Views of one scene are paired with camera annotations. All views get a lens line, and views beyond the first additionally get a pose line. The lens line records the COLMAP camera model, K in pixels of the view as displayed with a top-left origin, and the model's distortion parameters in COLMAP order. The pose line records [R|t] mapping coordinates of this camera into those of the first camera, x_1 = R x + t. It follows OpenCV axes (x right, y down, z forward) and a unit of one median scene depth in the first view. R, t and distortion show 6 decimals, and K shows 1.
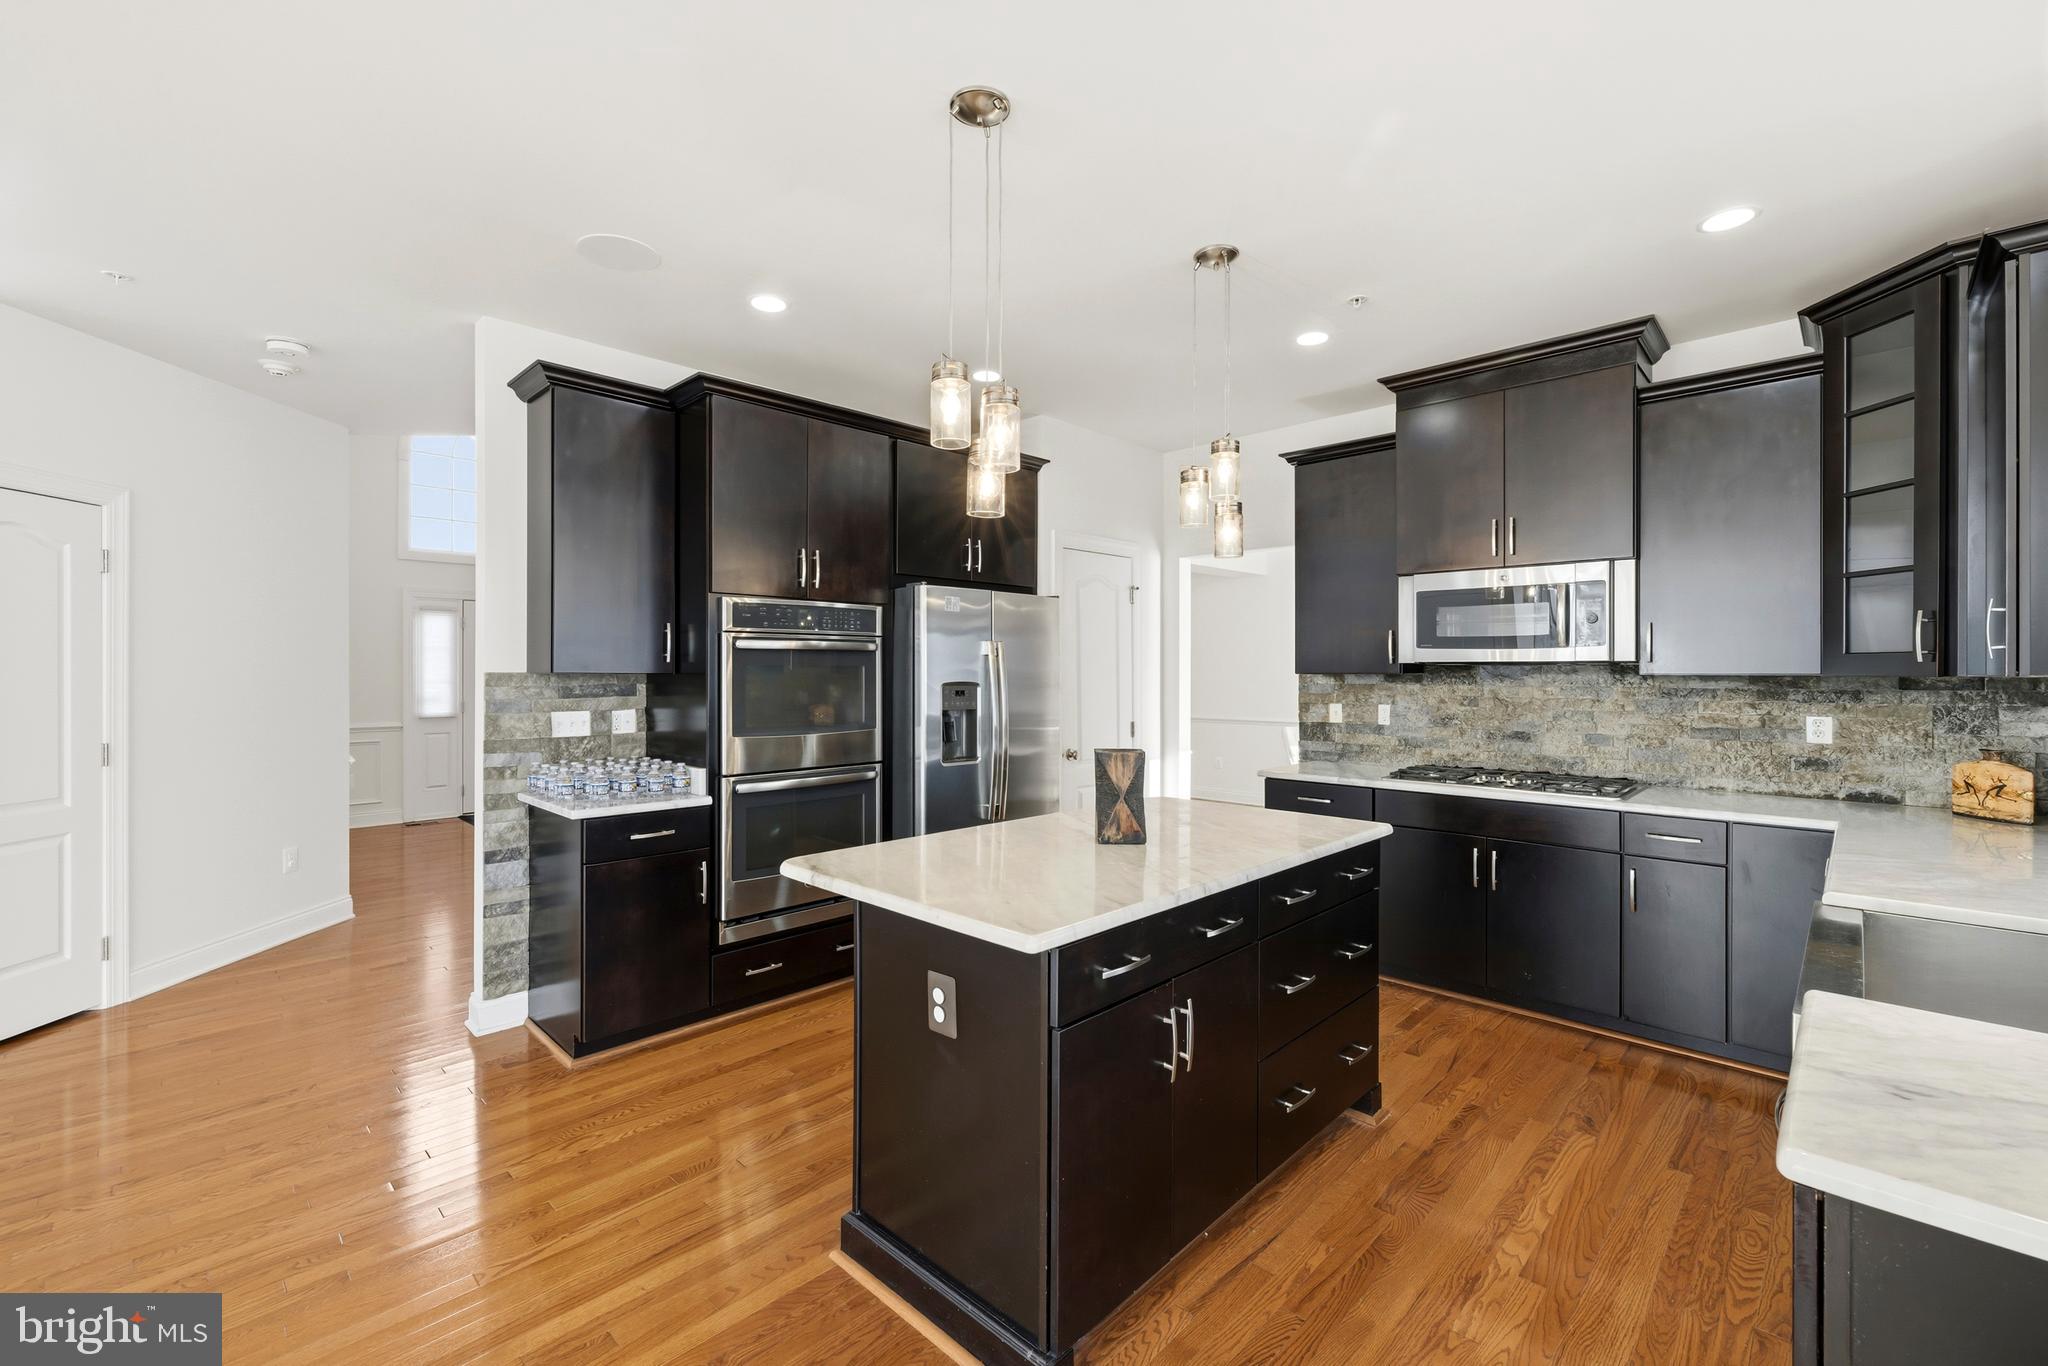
lens RADIAL K [[869.9, 0, 1014.9], [0, 869.9, 670.7], [0, 0, 1]] dist [0.002889, 0.000179]
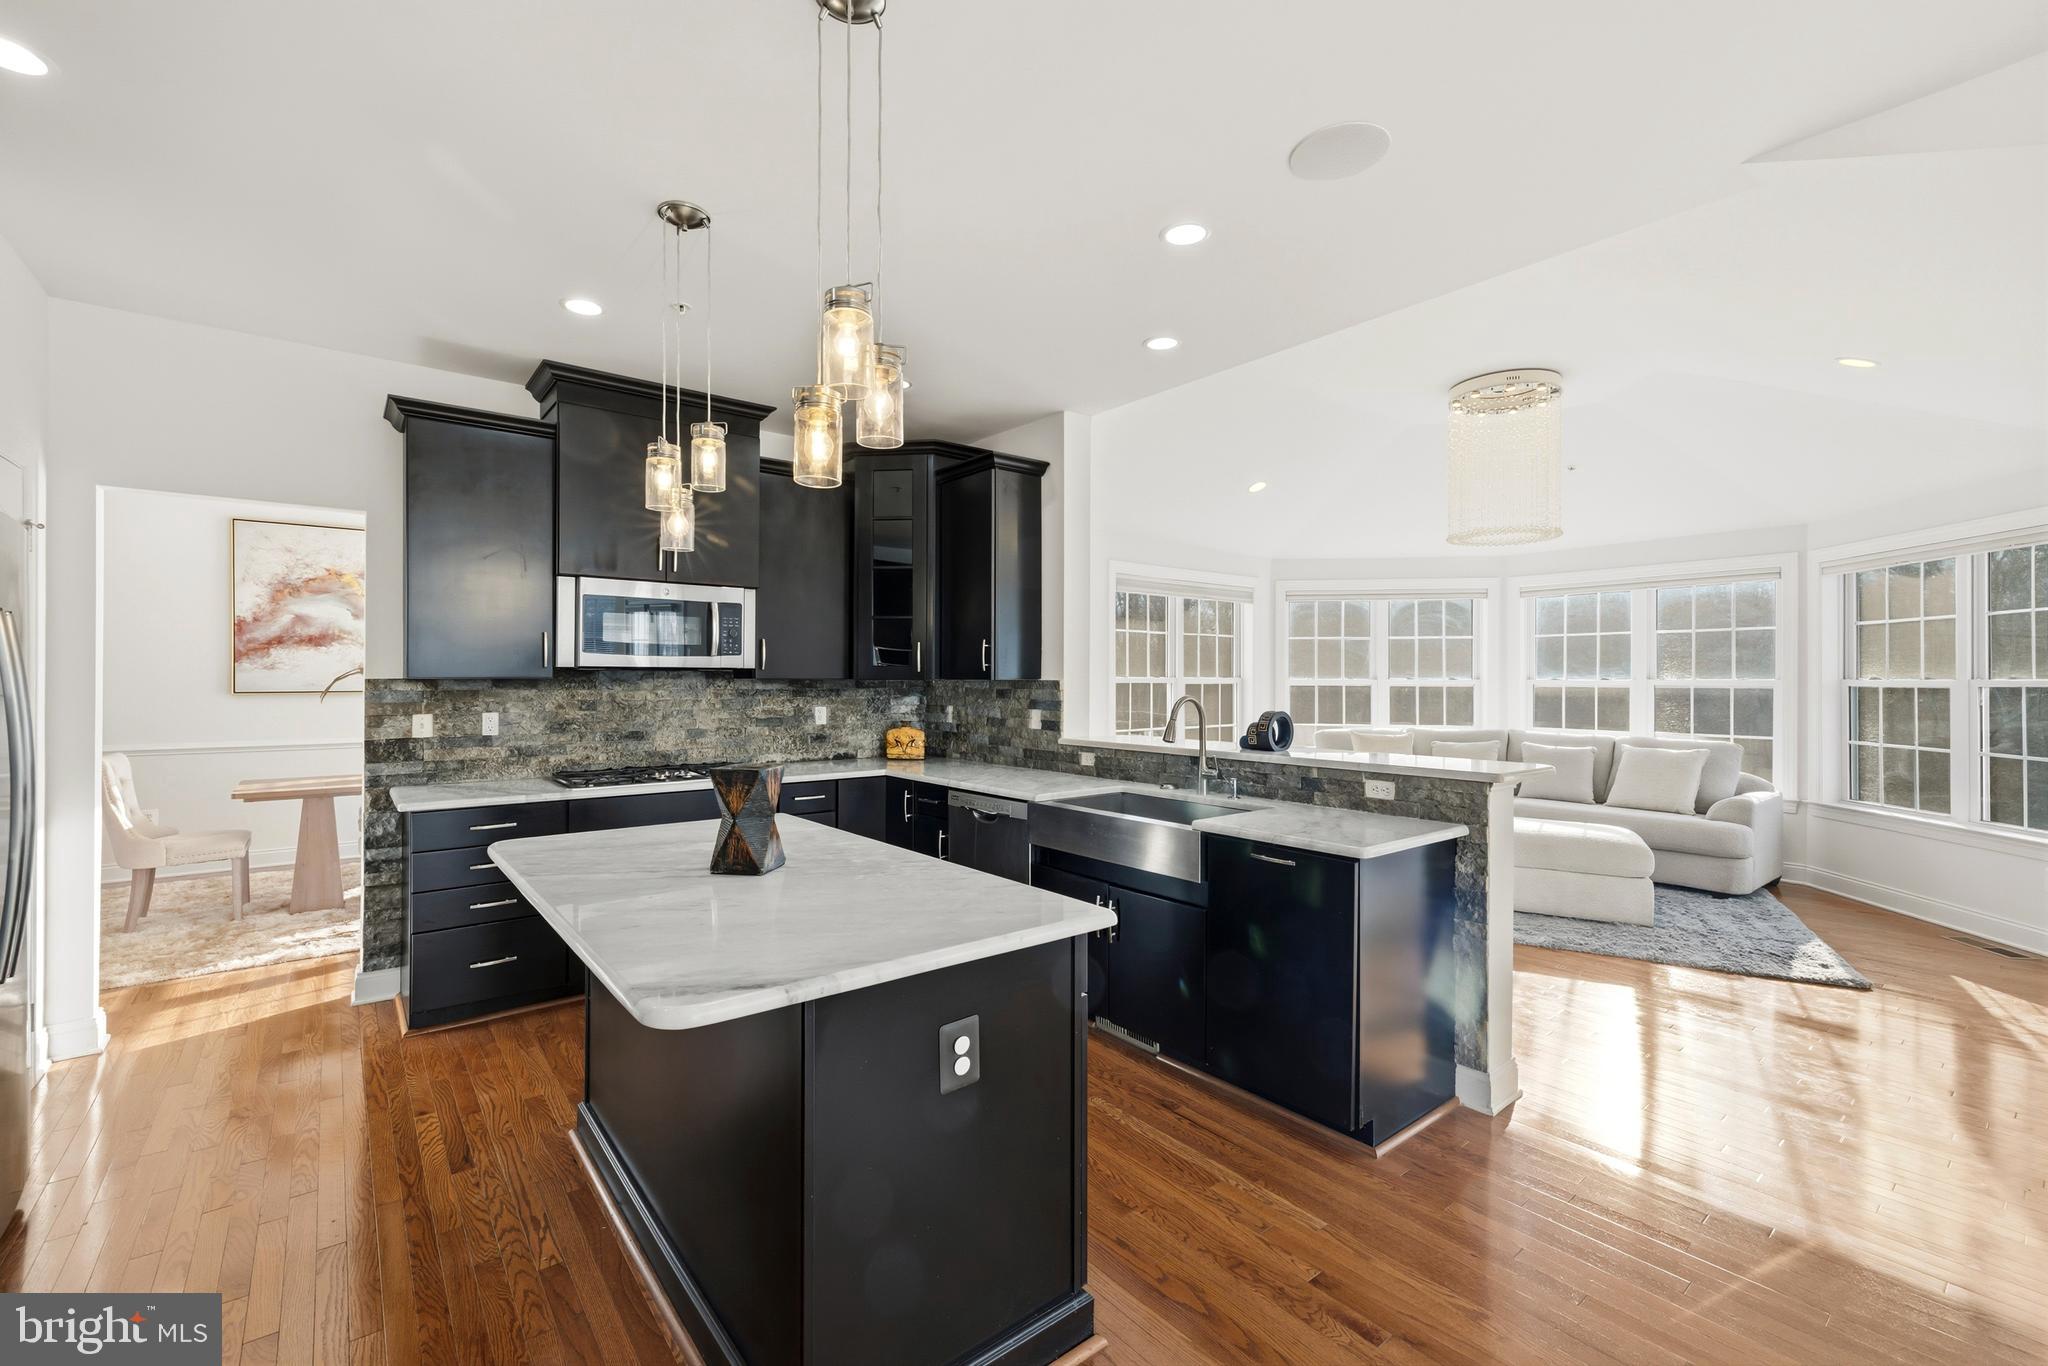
lens RADIAL K [[869.9, 0, 1017.6], [0, 869.9, 677.1], [0, 0, 1]] dist [0.002889, 0.000179]
pose [[0.117801, 0.002487, 0.993034, -0.495267], [-0.004199, 0.999989, -0.002006, 0.002249], [-0.993028, -0.003934, 0.117810, 0.436963]]
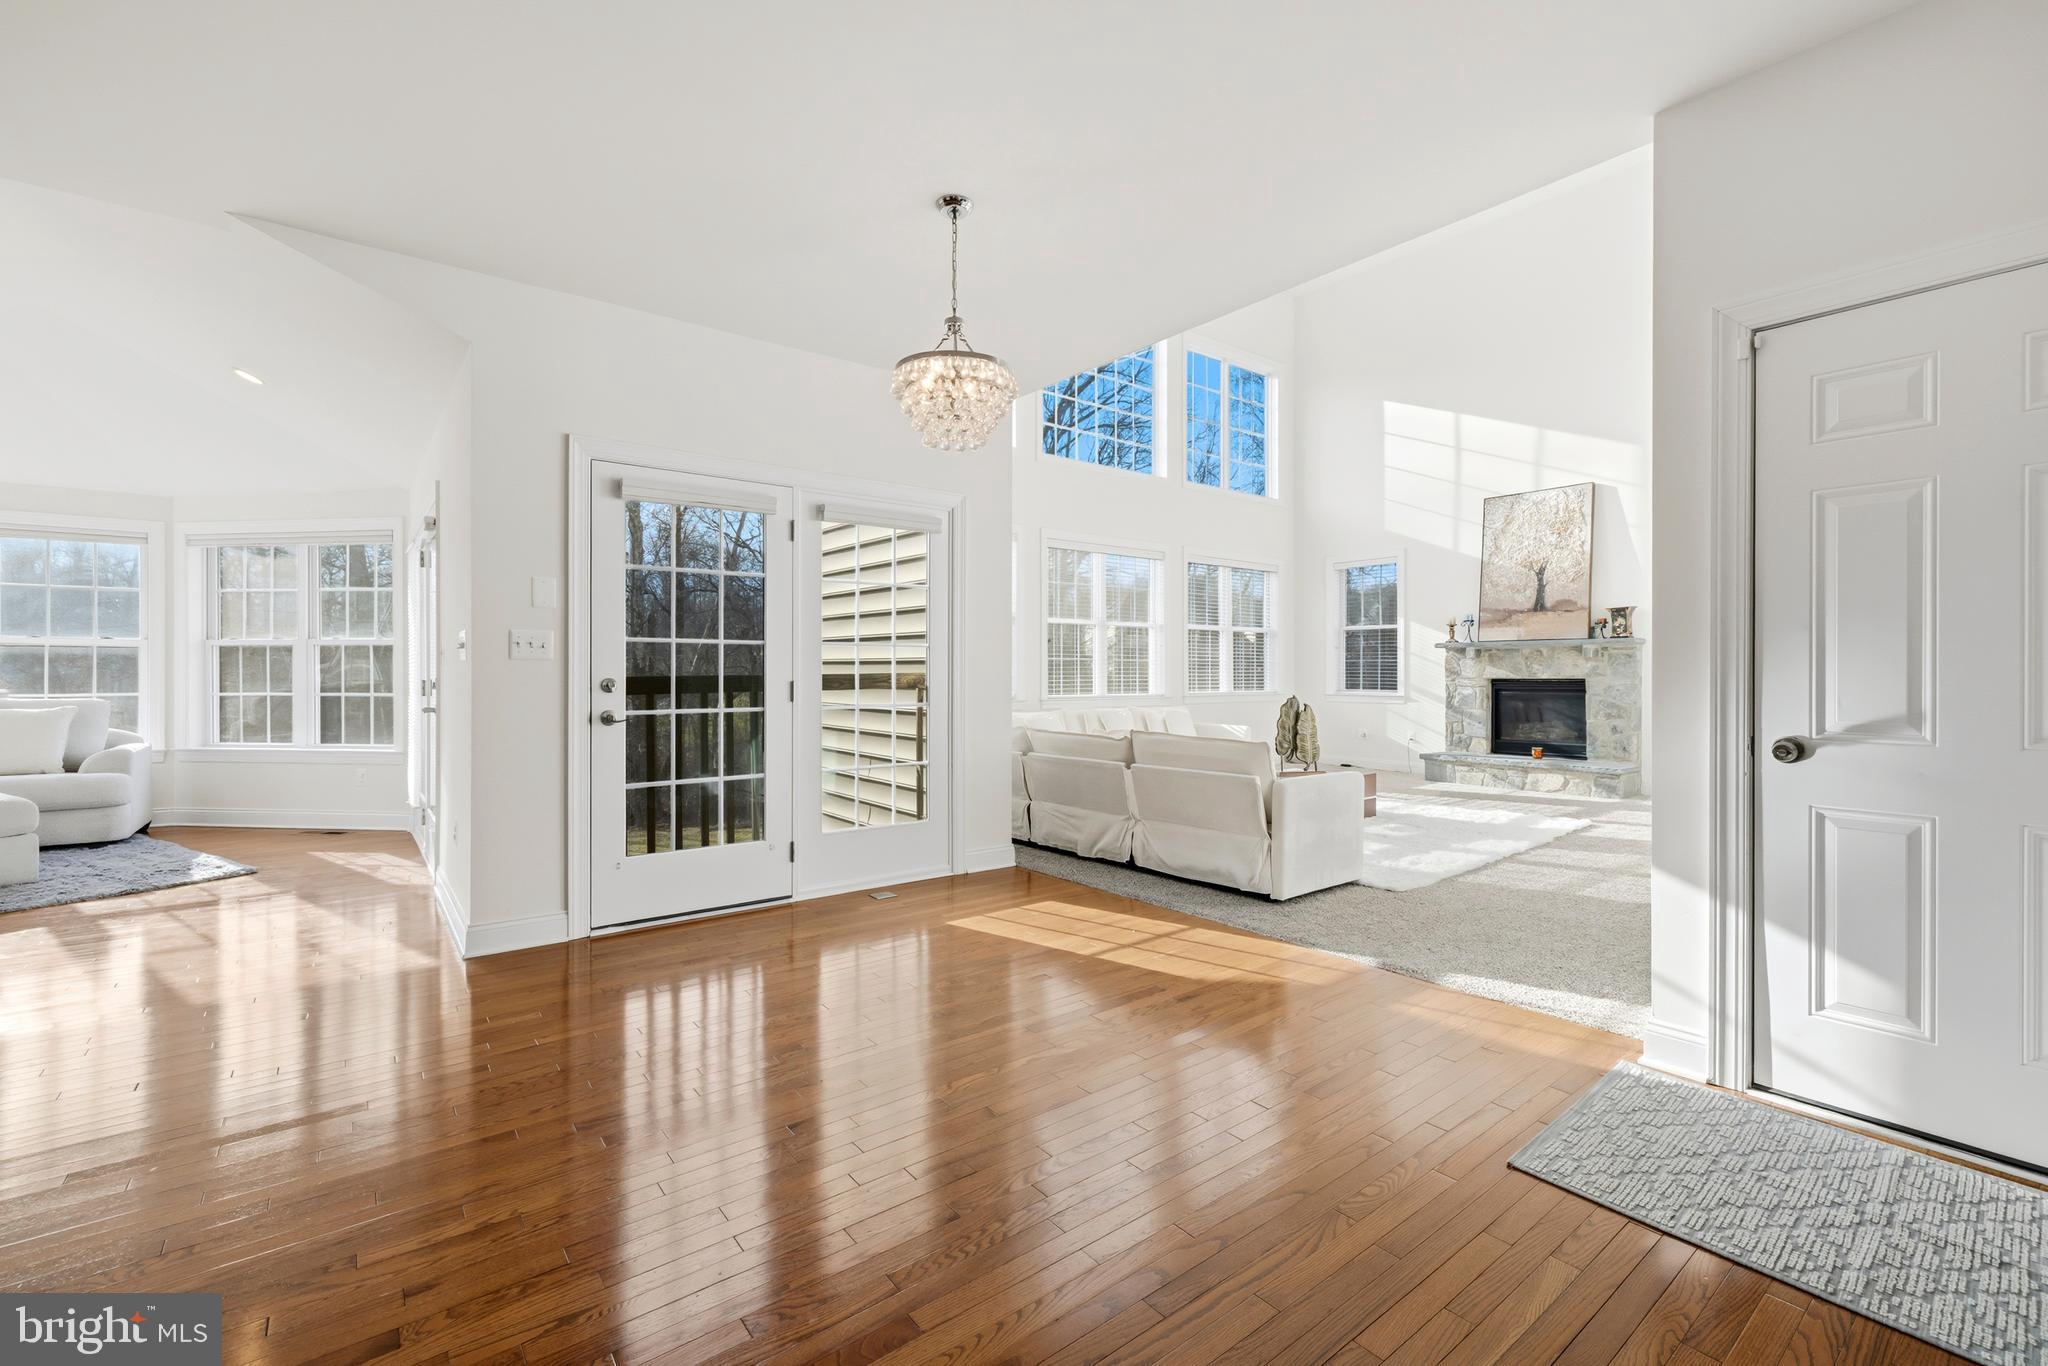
lens RADIAL K [[869.9, 0, 1028.5], [0, 869.9, 677.4], [0, 0, 1]] dist [0.002889, 0.000179]
pose [[-0.992145, -0.002510, 0.125070, -0.672993], [-0.002124, 0.999993, 0.003222, 0.065866], [-0.125078, 0.002931, -0.992143, 0.722544]]
